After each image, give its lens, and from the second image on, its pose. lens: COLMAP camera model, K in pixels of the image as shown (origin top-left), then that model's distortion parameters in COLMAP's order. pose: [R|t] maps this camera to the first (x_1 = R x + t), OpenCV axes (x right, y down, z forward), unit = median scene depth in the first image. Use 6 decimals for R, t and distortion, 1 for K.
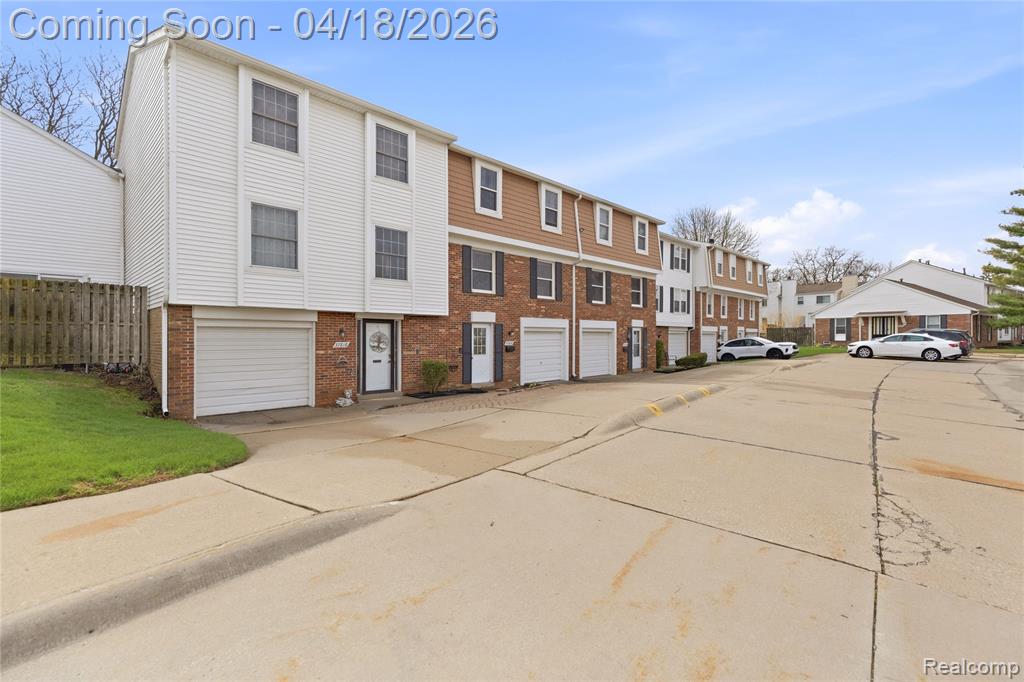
lens RADIAL K [[471.4, 0, 512.6], [0, 471.4, 340.1], [0, 0, 1]] dist [0.003273, 0.000142]
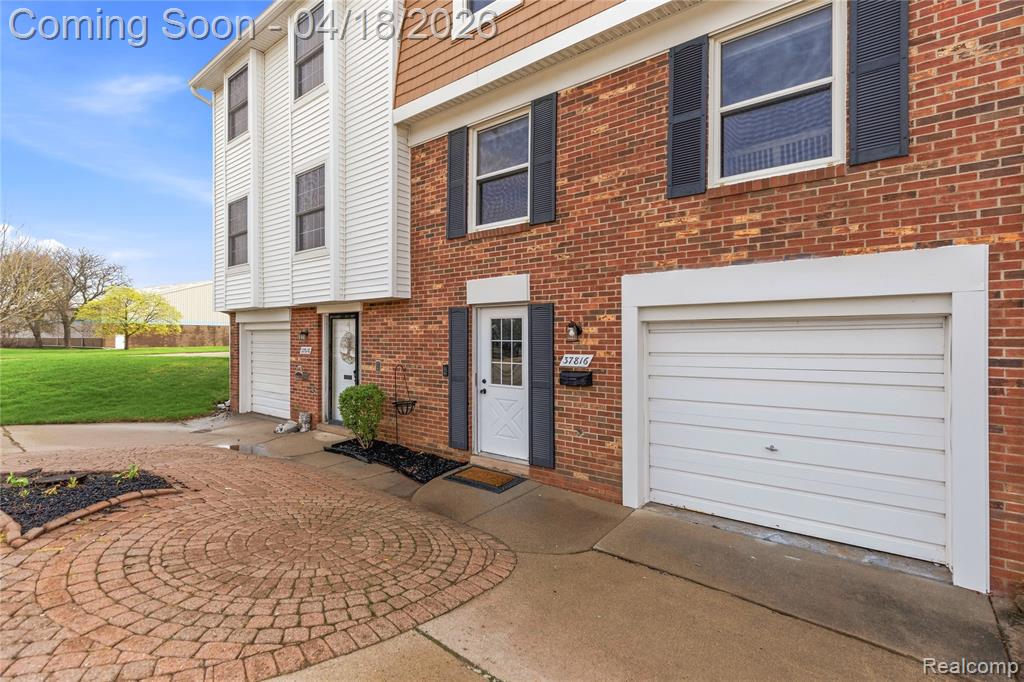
lens RADIAL K [[471.4, 0, 512.5], [0, 471.4, 337.7], [0, 0, 1]] dist [0.003273, 0.000142]
pose [[0.111152, 0.002055, -0.993801, 0.338149], [-0.003390, 0.999993, 0.001689, -0.010290], [0.993798, 0.003181, 0.111158, 0.998766]]
